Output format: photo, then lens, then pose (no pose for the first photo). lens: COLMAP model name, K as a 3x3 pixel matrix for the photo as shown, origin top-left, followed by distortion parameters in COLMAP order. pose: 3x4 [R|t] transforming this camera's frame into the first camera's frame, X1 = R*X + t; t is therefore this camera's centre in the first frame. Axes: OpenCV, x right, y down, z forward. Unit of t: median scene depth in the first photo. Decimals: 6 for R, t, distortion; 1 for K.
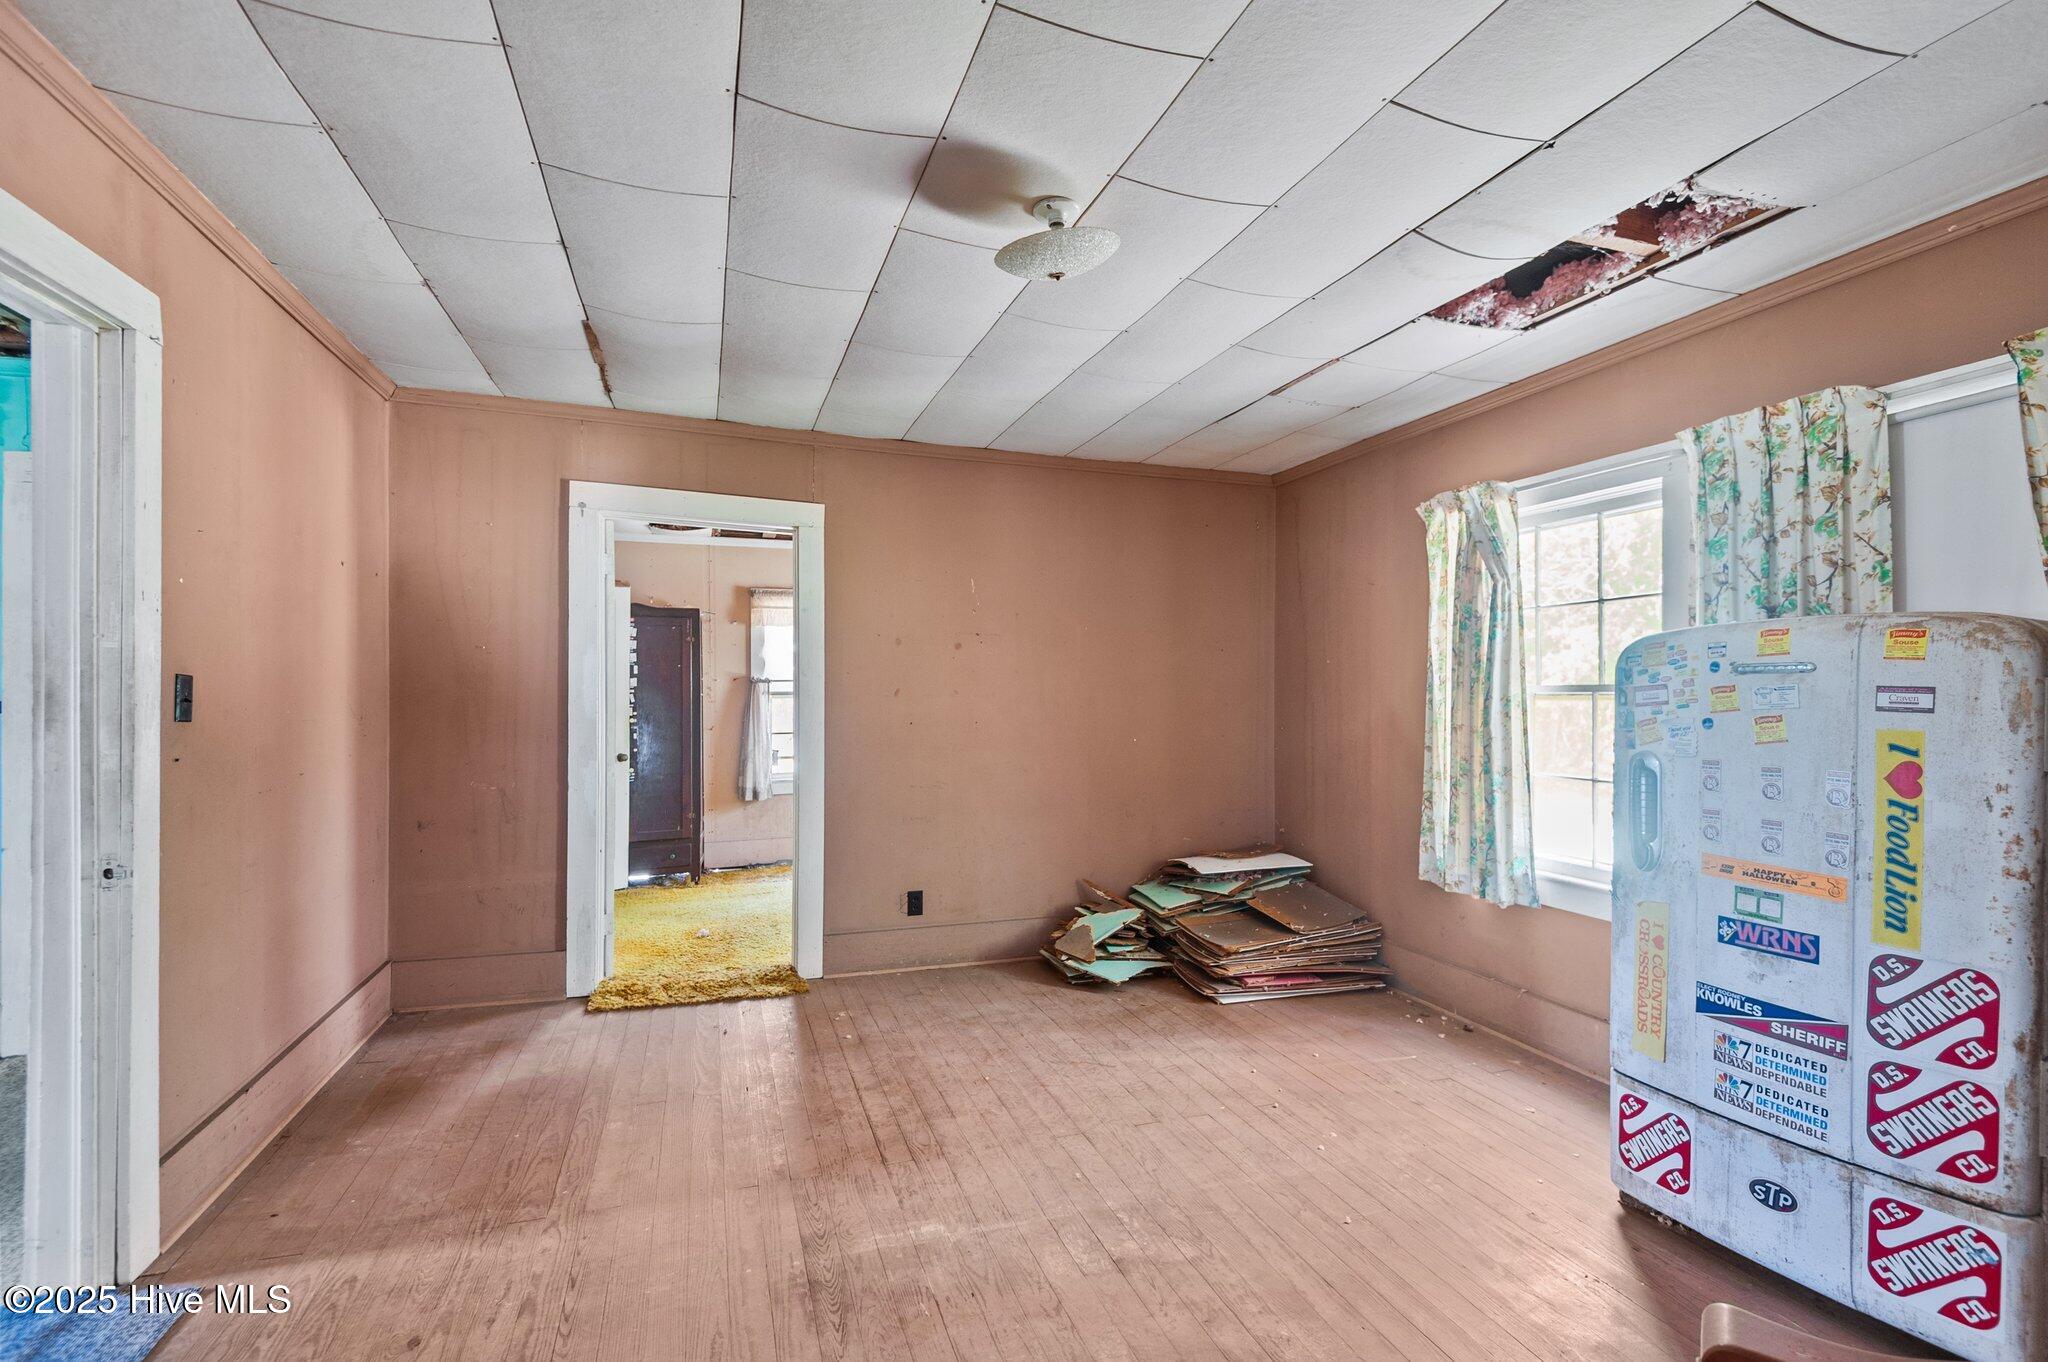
lens RADIAL K [[935.7, 0, 1023.2], [0, 935.7, 690.1], [0, 0, 1]] dist [0.040493, -0.022103]
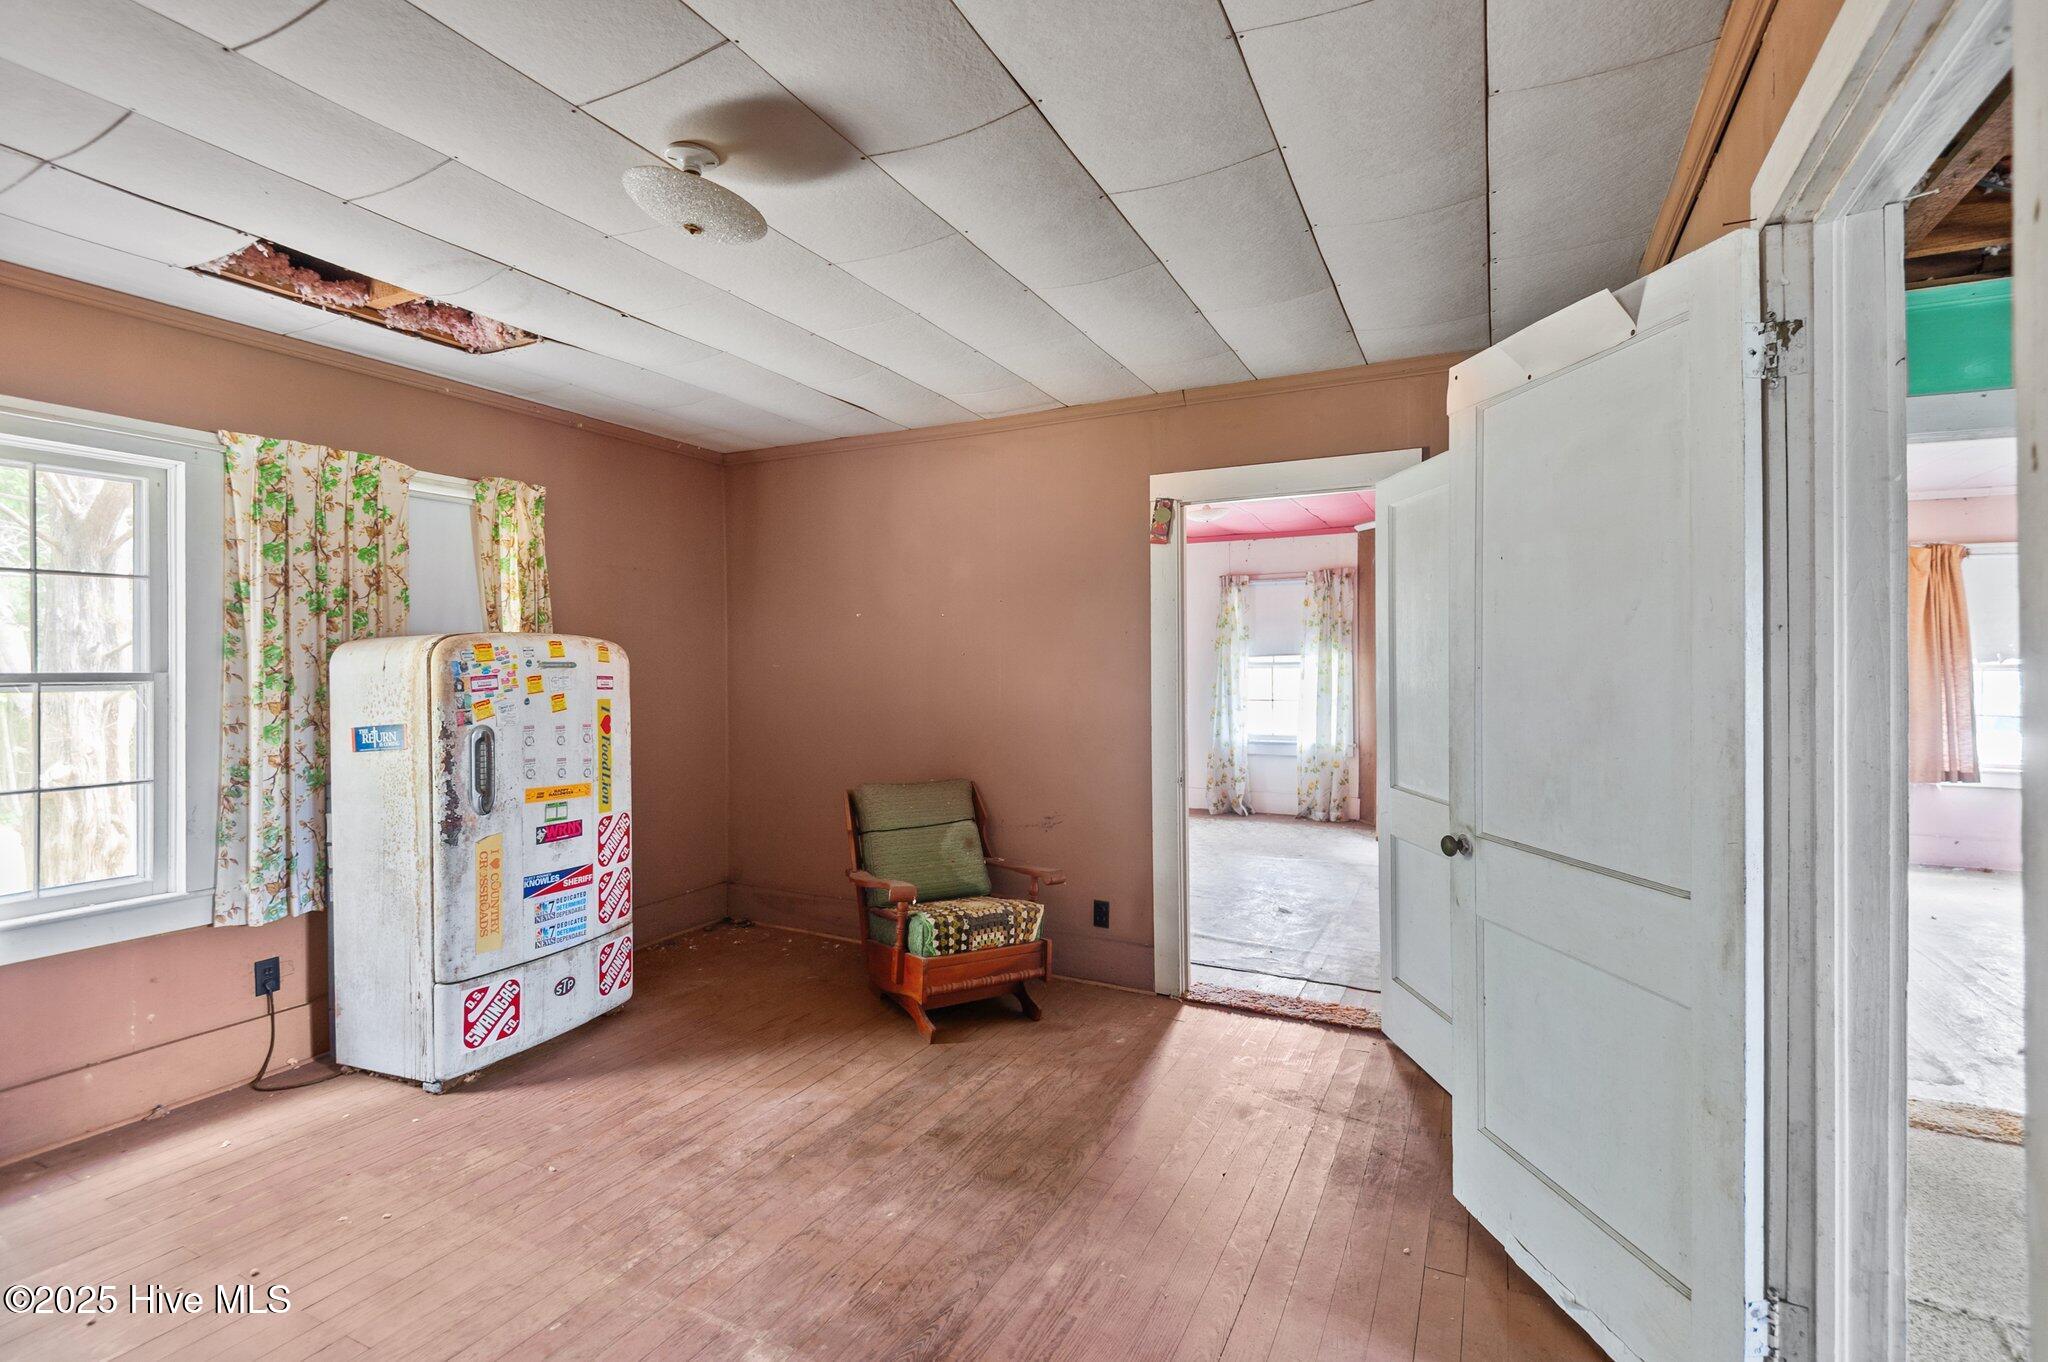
lens RADIAL K [[929.1, 0, 1022.6], [0, 929.1, 674.0], [0, 0, 1]] dist [0.037952, -0.022552]
pose [[-0.697885, -0.001455, 0.716209, -0.889856], [0.002089, 0.999990, 0.004066, -0.011919], [-0.716207, 0.004334, -0.697874, 1.507292]]
